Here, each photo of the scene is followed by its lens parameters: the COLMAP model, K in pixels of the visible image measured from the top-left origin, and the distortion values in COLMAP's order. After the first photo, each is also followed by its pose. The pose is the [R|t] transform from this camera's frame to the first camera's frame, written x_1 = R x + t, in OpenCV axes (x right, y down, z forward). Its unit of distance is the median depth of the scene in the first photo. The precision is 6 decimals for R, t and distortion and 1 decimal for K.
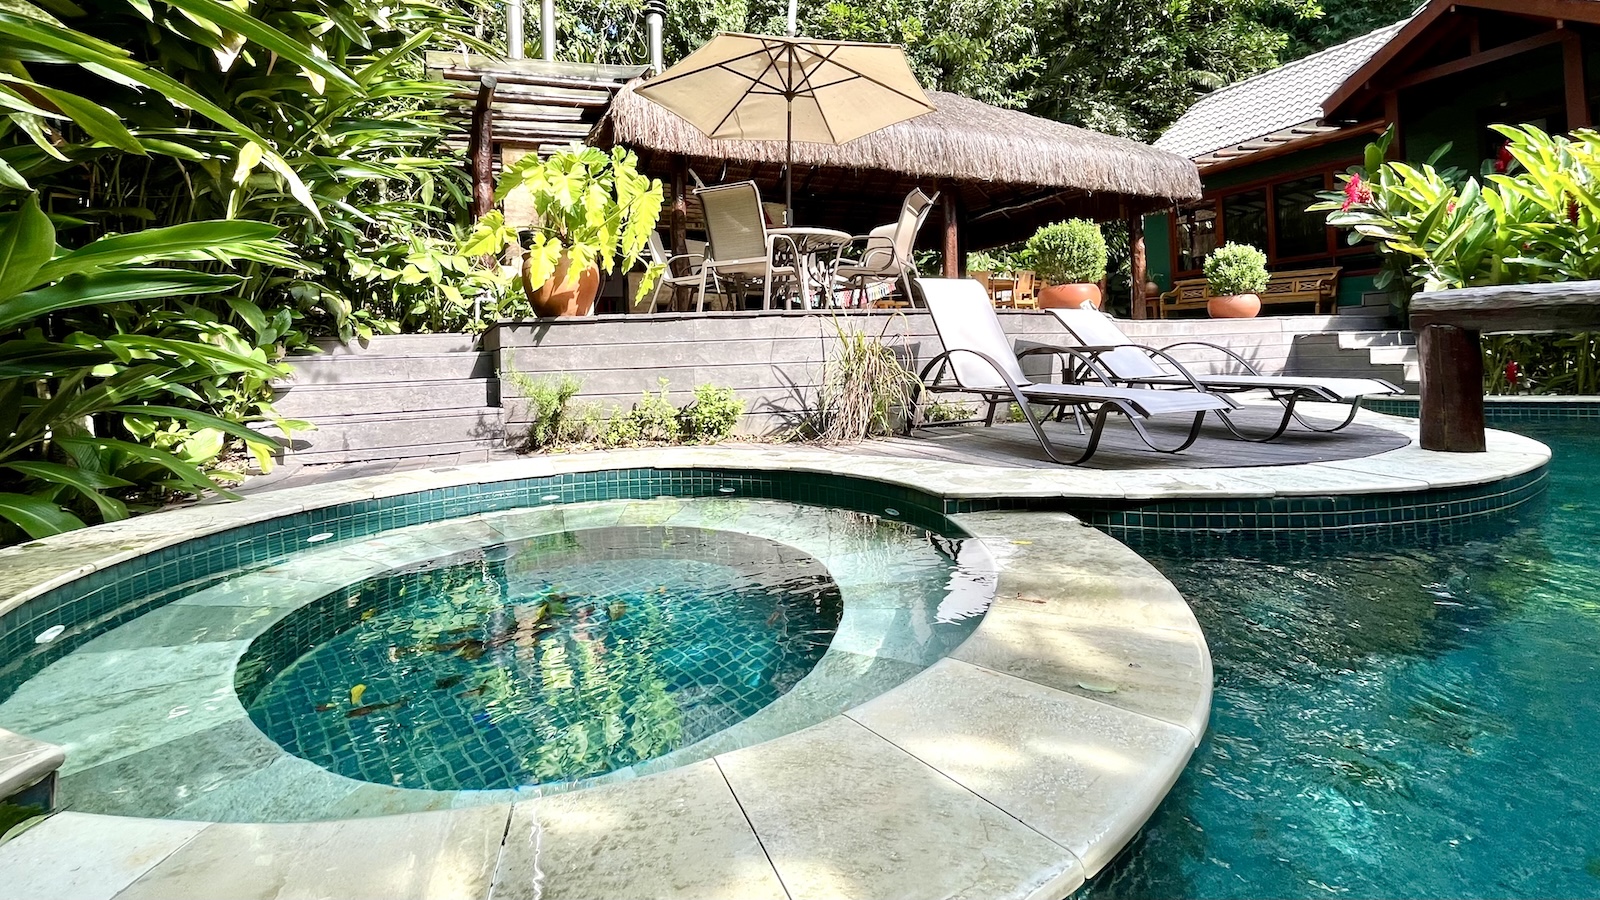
lens RADIAL K [[695.3, 0, 791.0], [0, 695.3, 345.8], [0, 0, 1]] dist [-0.000465, -0.000050]
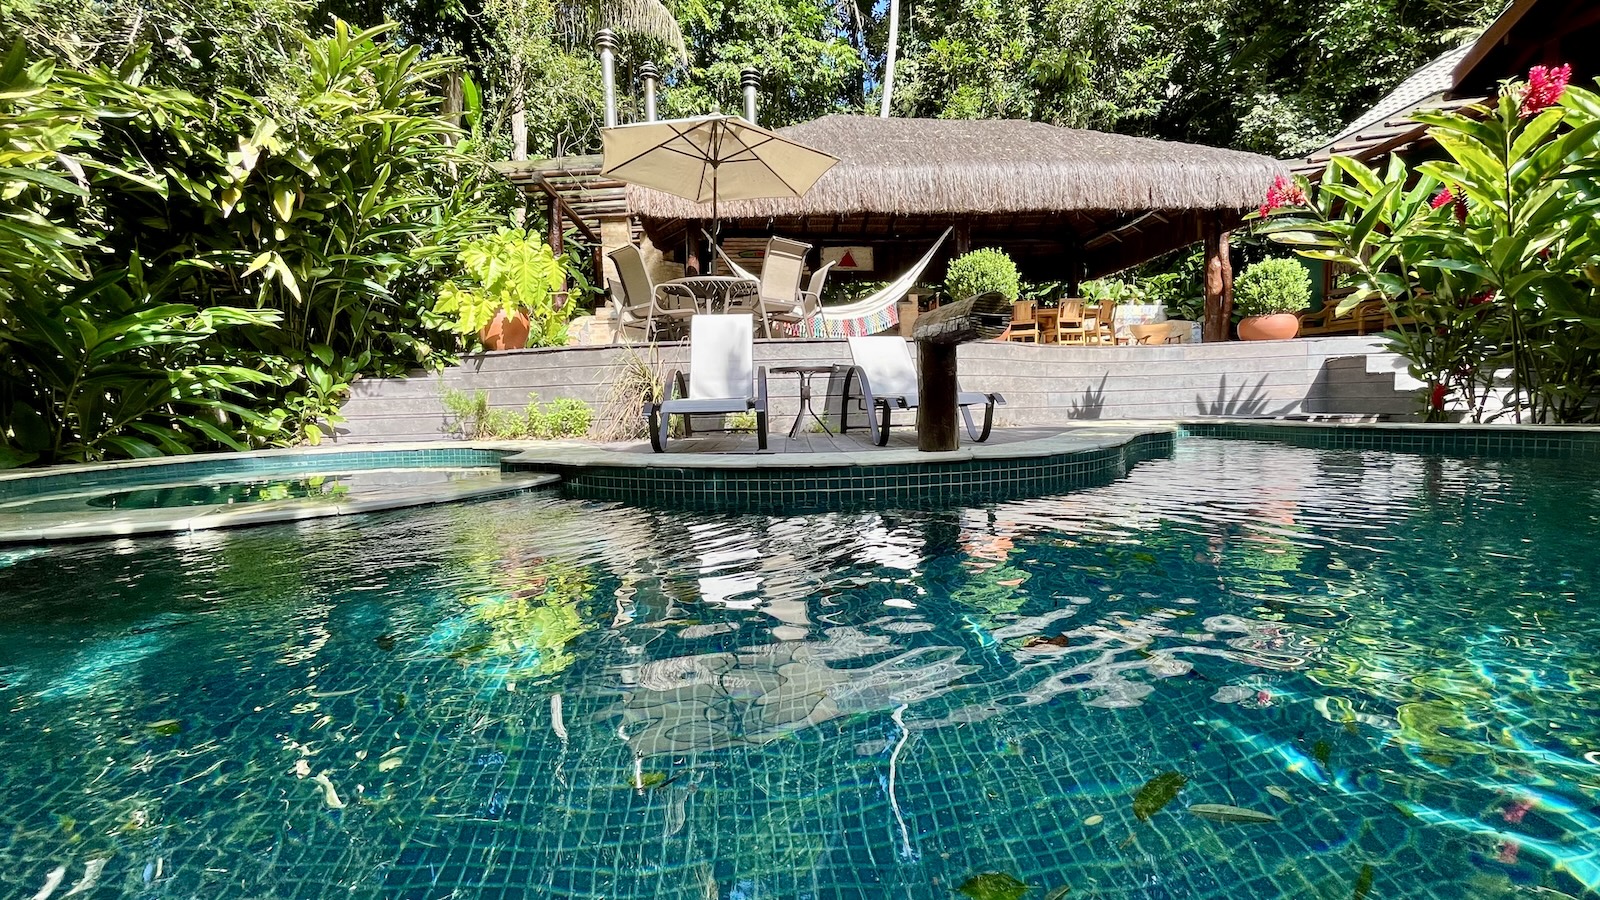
lens RADIAL K [[649.2, 0, 800.0], [0, 649.2, 450.0], [0, 0, 1]] dist [-0.000552, -0.000045]
pose [[0.929735, 0.034242, -0.366634, 0.394563], [0.003599, 0.994775, 0.102033, 0.013095], [0.368212, -0.096183, 0.924753, -0.022156]]
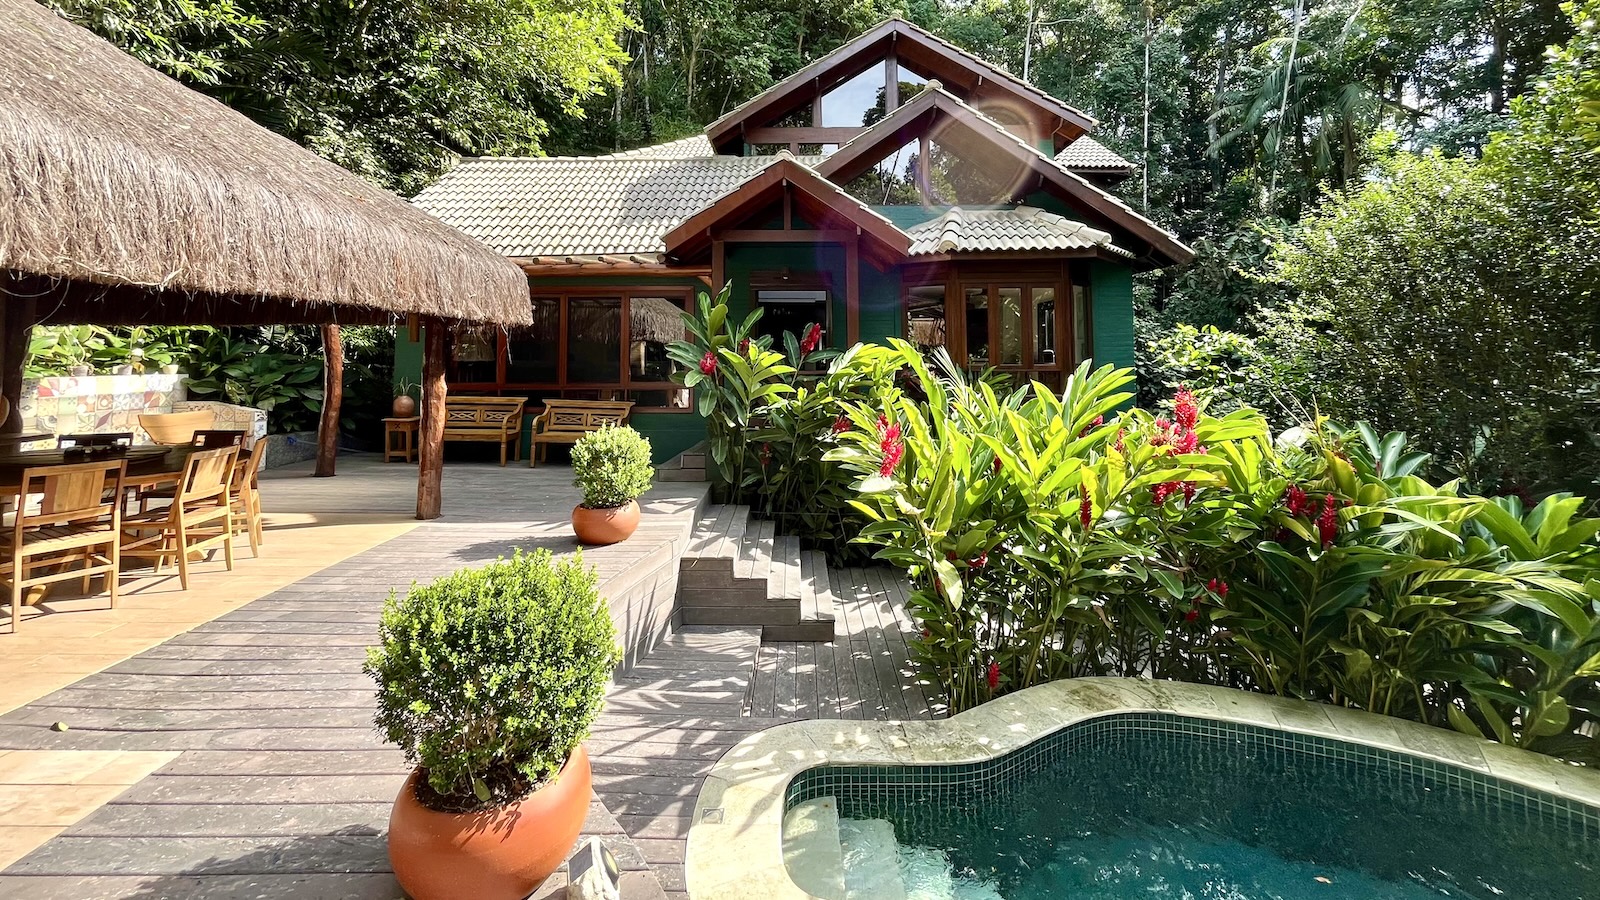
lens RADIAL K [[655.2, 0, 794.6], [0, 655.2, 321.8], [0, 0, 1]] dist [-0.002287, -0.000453]
pose [[0.430440, 0.084080, 0.898695, 0.128887], [-0.029851, 0.996433, -0.078926, -0.206928], [-0.902126, 0.007146, 0.431414, 0.571730]]
